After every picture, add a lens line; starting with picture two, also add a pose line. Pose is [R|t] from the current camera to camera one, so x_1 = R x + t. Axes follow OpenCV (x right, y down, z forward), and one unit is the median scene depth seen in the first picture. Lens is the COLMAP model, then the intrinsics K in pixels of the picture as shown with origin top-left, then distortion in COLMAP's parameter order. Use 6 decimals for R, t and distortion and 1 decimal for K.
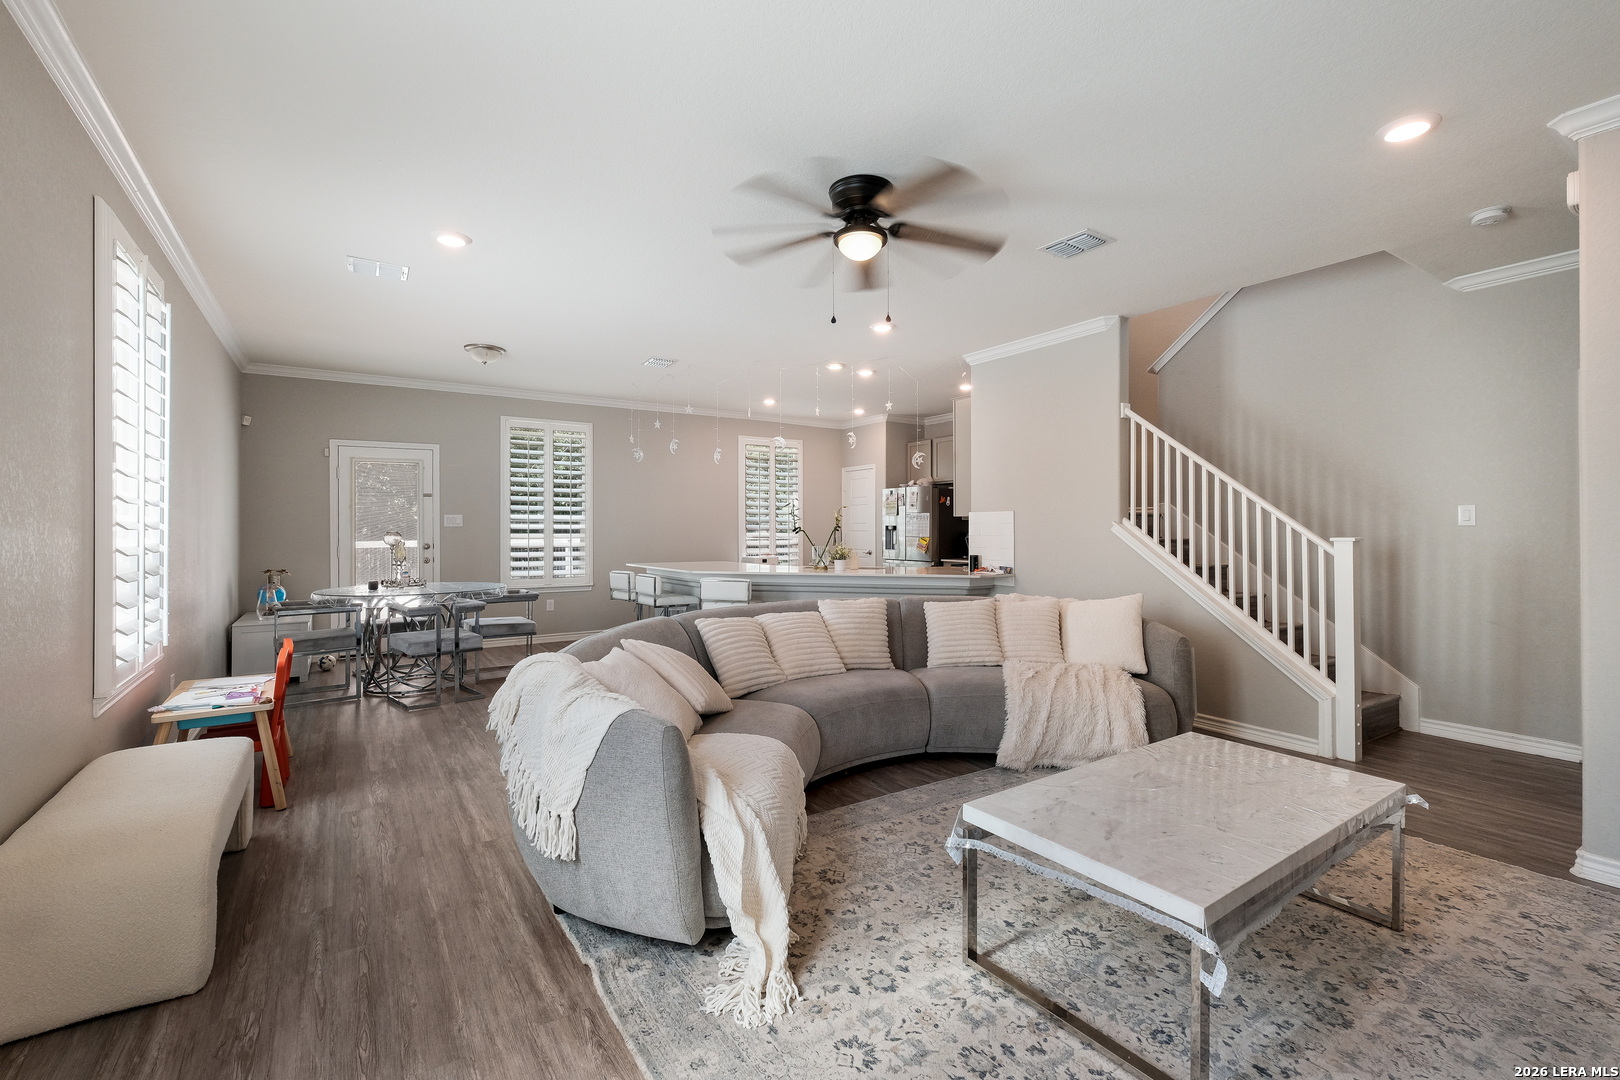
lens RADIAL K [[712.5, 0, 804.9], [0, 712.5, 525.5], [0, 0, 1]] dist [0.000686, -0.000378]
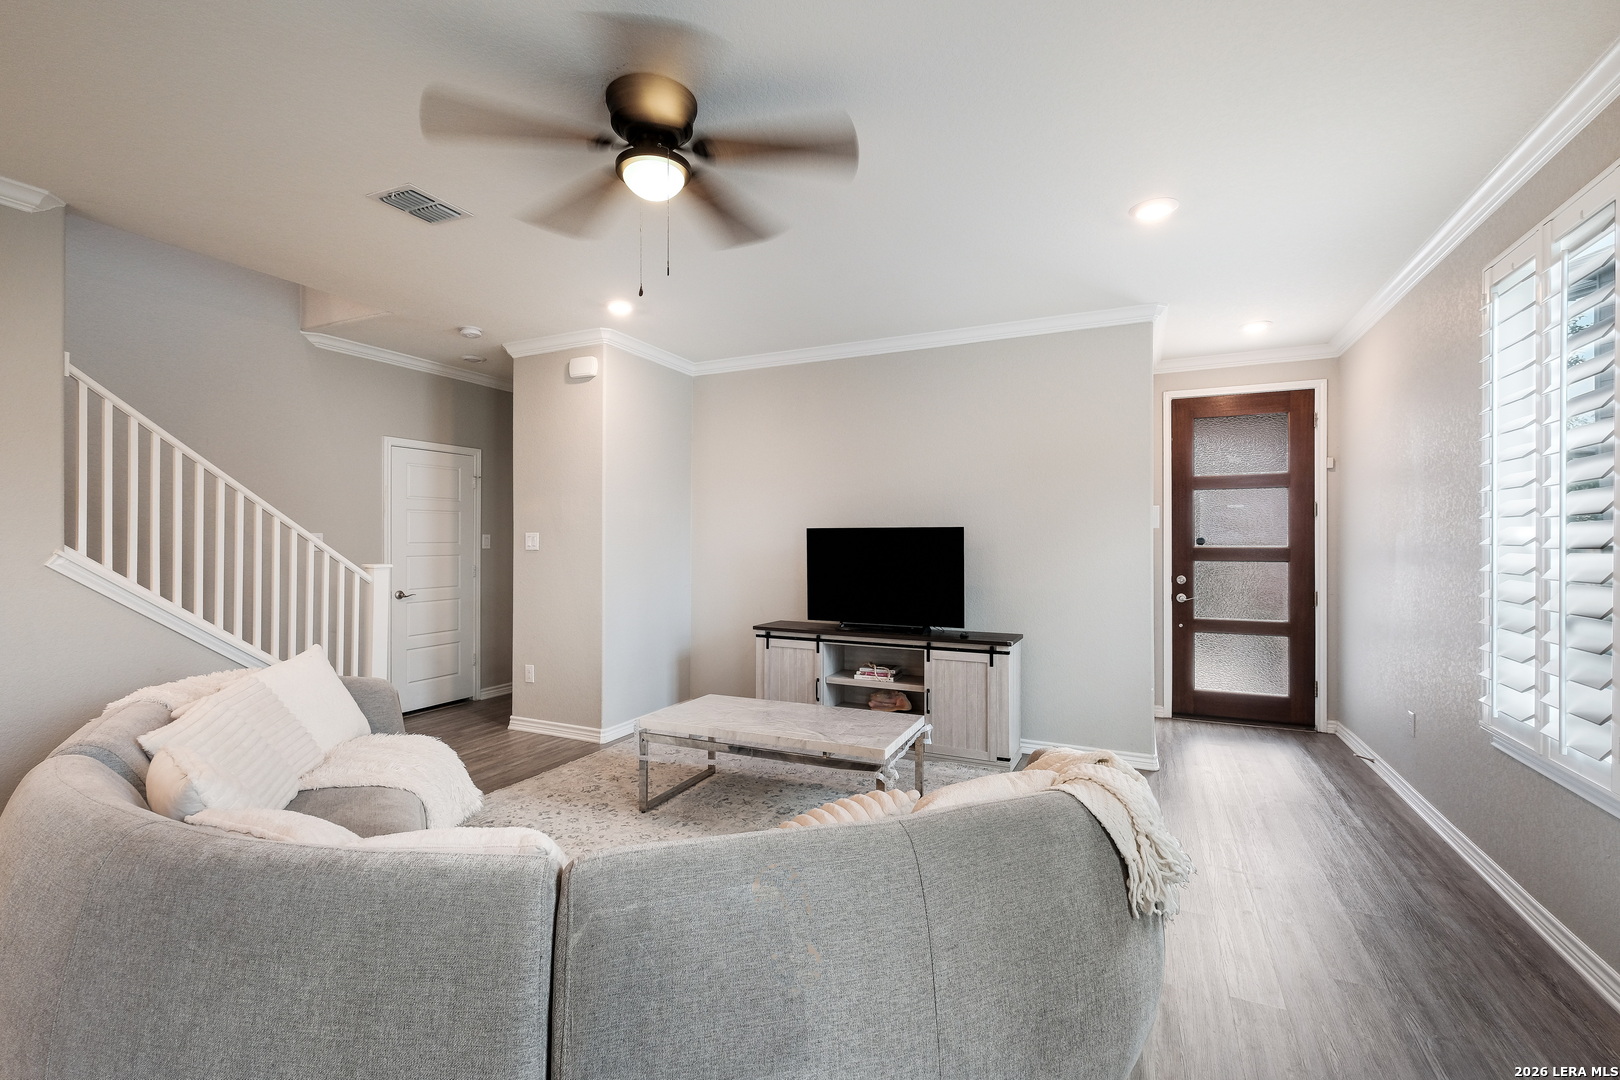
lens RADIAL K [[700.5, 0, 810.0], [0, 700.5, 540.0], [0, 0, 1]] dist [-0.000582, -0.000094]
pose [[-0.523925, 0.000125, 0.851765, -0.476523], [-0.007501, 0.999961, -0.004761, -0.018316], [-0.851732, -0.008883, -0.523903, 0.969722]]
